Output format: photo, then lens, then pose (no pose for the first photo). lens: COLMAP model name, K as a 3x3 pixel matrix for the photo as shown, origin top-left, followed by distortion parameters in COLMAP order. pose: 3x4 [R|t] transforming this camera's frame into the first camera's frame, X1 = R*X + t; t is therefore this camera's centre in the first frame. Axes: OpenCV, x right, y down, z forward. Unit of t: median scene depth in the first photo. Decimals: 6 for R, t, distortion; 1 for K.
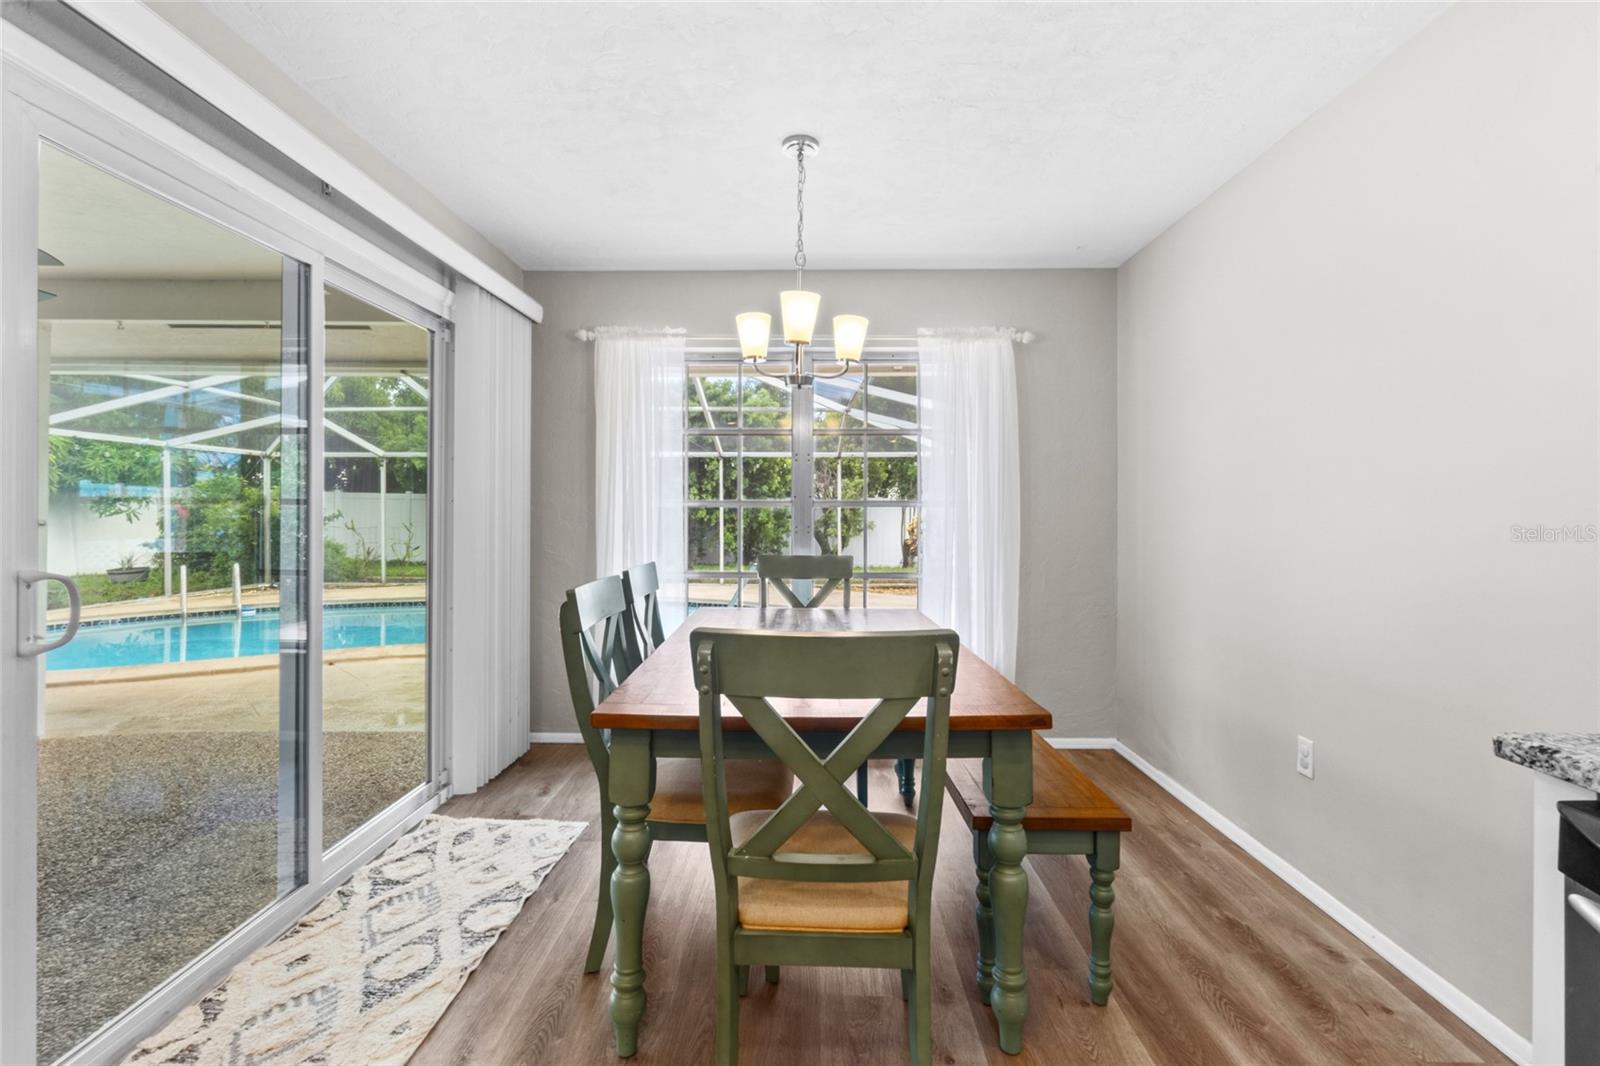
lens RADIAL K [[744.3, 0, 800.6], [0, 744.3, 514.1], [0, 0, 1]] dist [0.004893, 0.001501]
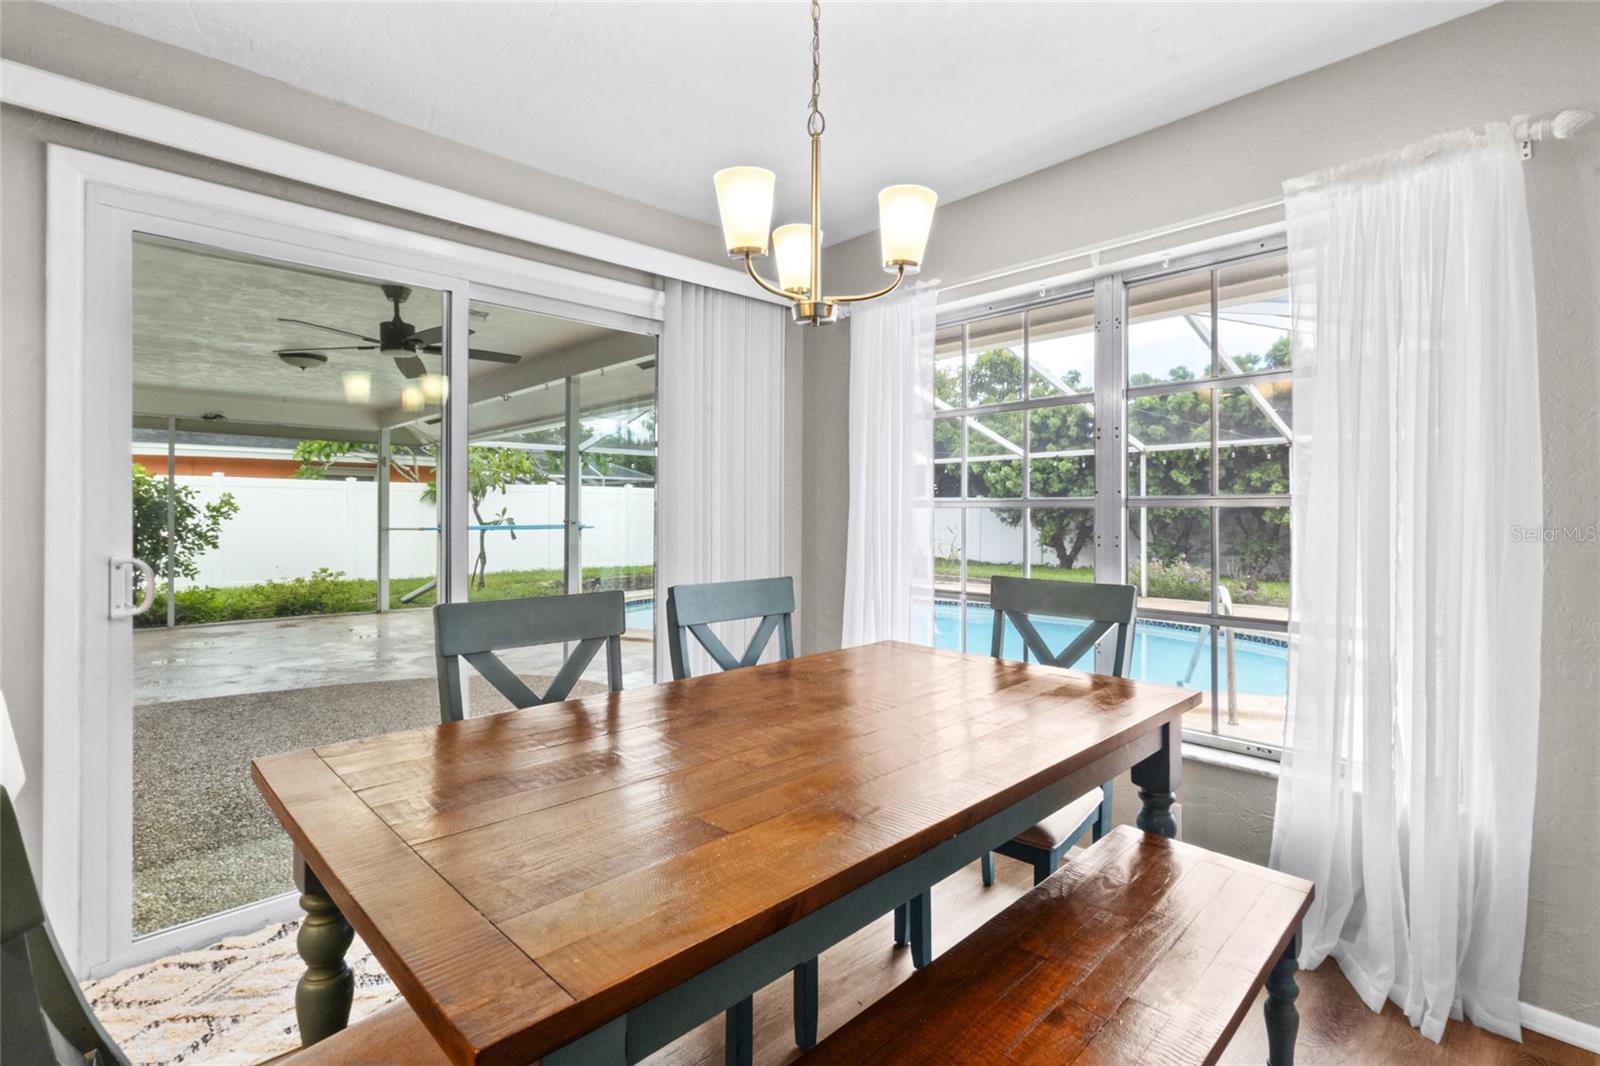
lens RADIAL K [[744.3, 0, 800.6], [0, 744.3, 514.1], [0, 0, 1]] dist [0.004893, 0.001501]
pose [[0.698532, 0.004150, -0.715567, 0.306920], [-0.006358, 0.999980, -0.000406, -0.003003], [0.715551, 0.004833, 0.698544, 0.367260]]
